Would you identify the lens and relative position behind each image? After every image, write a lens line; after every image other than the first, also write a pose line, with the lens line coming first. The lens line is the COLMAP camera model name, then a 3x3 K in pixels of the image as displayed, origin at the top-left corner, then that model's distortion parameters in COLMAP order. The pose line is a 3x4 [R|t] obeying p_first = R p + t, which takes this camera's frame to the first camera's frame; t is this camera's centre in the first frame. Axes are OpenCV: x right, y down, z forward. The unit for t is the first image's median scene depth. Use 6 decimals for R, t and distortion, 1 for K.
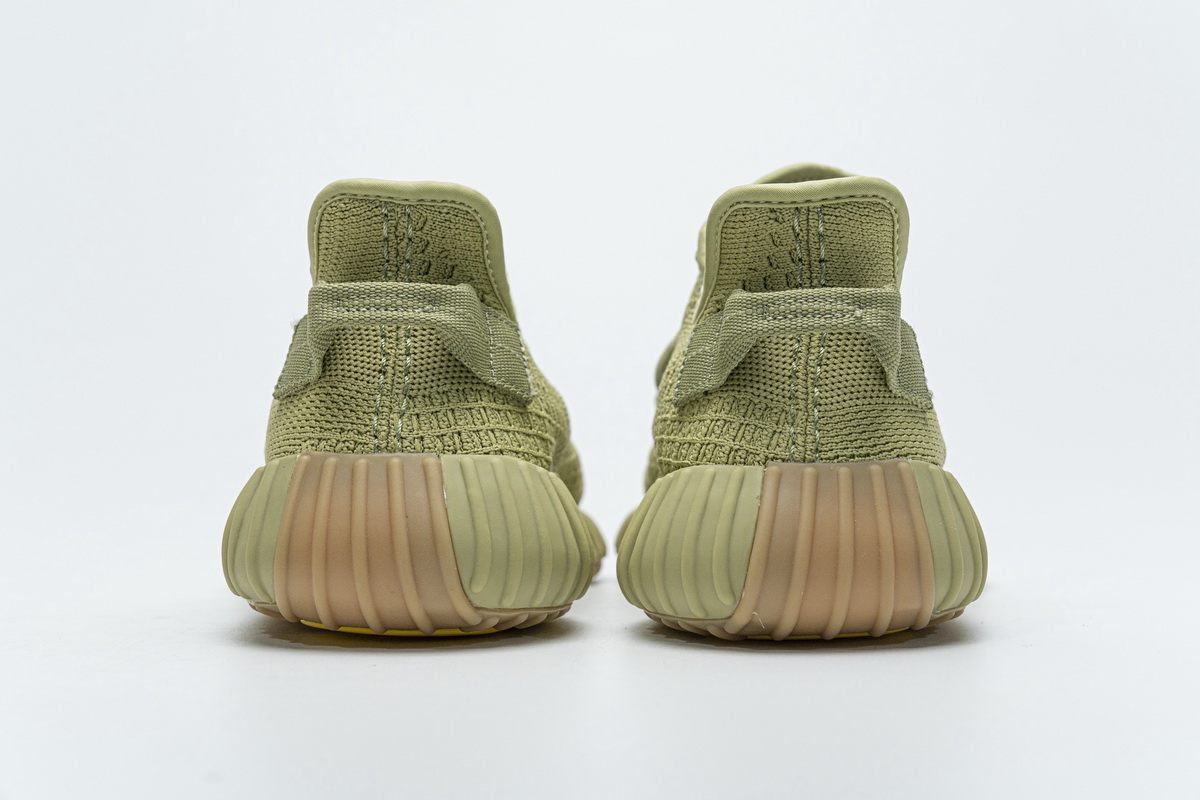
lens RADIAL K [[2369.0, 0, 593.3], [0, 2369.0, 313.8], [0, 0, 1]] dist [0.022858, 0.000000]
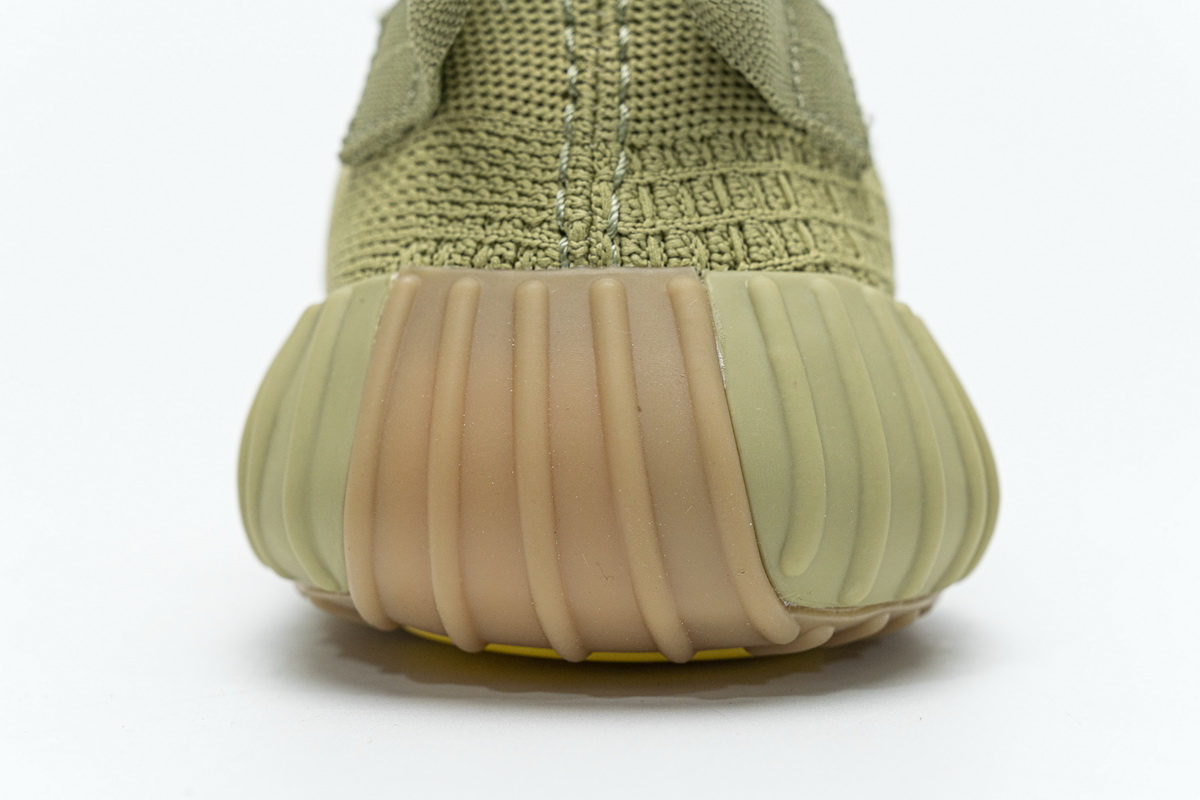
lens RADIAL K [[2369.0, 0, 601.7], [0, 2369.0, 401.1], [0, 0, 1]] dist [0.022858, 0.000000]
pose [[0.999440, -0.004154, -0.033192, -0.068420], [0.007237, 0.995611, 0.093312, 0.041196], [0.032658, -0.093500, 0.995084, 0.538104]]
